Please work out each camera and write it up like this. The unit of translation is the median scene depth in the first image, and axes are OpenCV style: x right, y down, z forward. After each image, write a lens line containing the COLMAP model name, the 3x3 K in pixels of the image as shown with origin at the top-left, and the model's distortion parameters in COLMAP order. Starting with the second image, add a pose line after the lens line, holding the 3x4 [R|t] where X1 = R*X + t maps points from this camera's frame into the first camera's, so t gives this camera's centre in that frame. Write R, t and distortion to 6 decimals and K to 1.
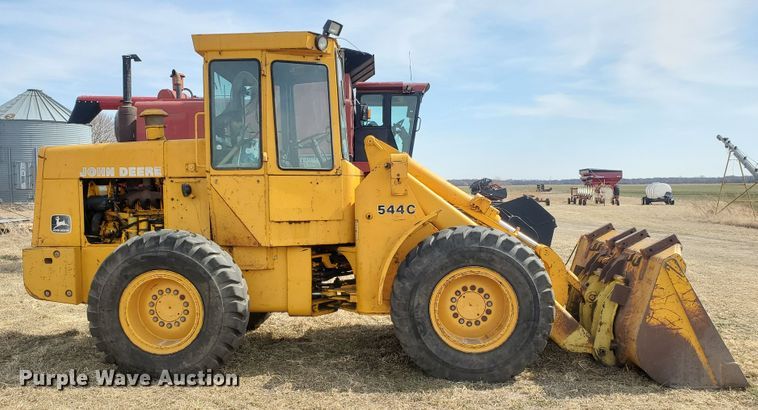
lens RADIAL K [[673.5, 0, 352.8], [0, 673.5, 233.0], [0, 0, 1]] dist [0.107251, -0.278500]
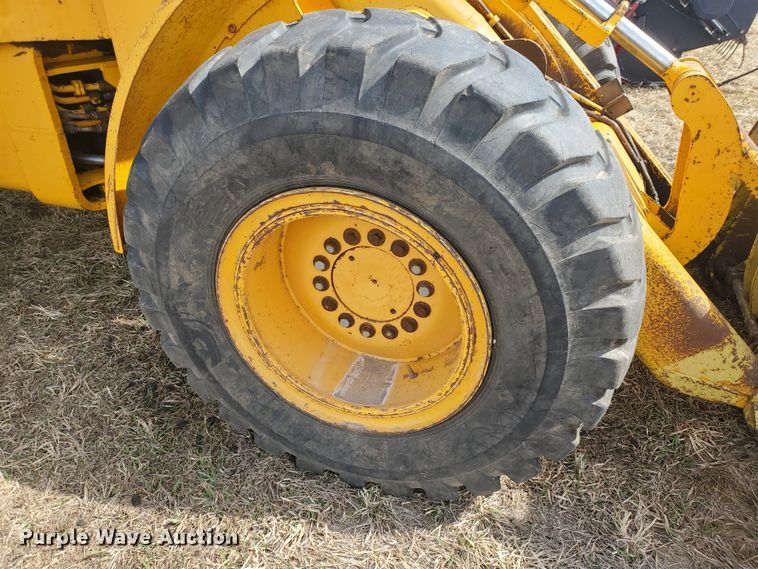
lens RADIAL K [[573.1, 0, 394.2], [0, 573.1, 283.9], [0, 0, 1]] dist [0.084035, -0.060824]
pose [[0.971110, 0.128209, -0.201266, 0.241276], [-0.019335, 0.882913, 0.469138, -0.023352], [0.237849, -0.451693, 0.859885, 0.765555]]
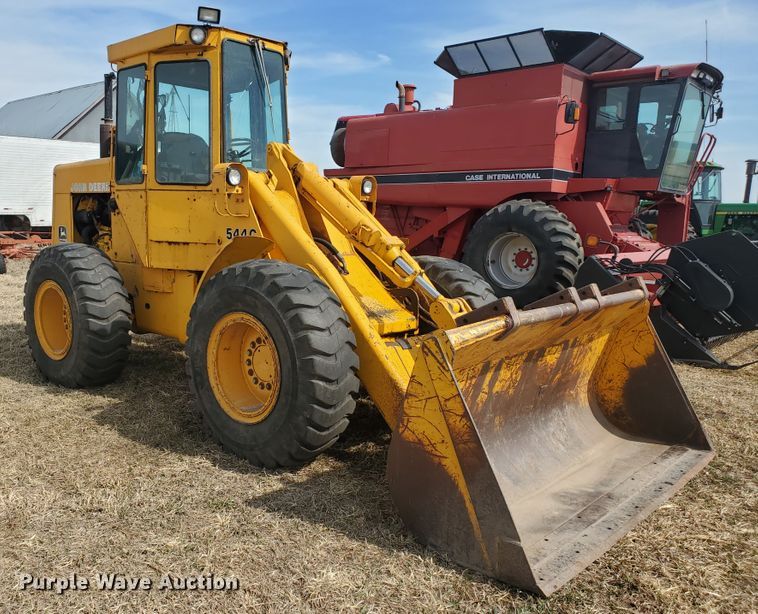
lens RADIAL K [[685.3, 0, 318.0], [0, 685.3, 316.8], [0, 0, 1]] dist [0.032274, -0.002889]
pose [[0.752308, 0.123488, -0.647135, 0.720106], [-0.067641, 0.991563, 0.110578, -0.035610], [0.655330, -0.039416, 0.754313, 0.454177]]
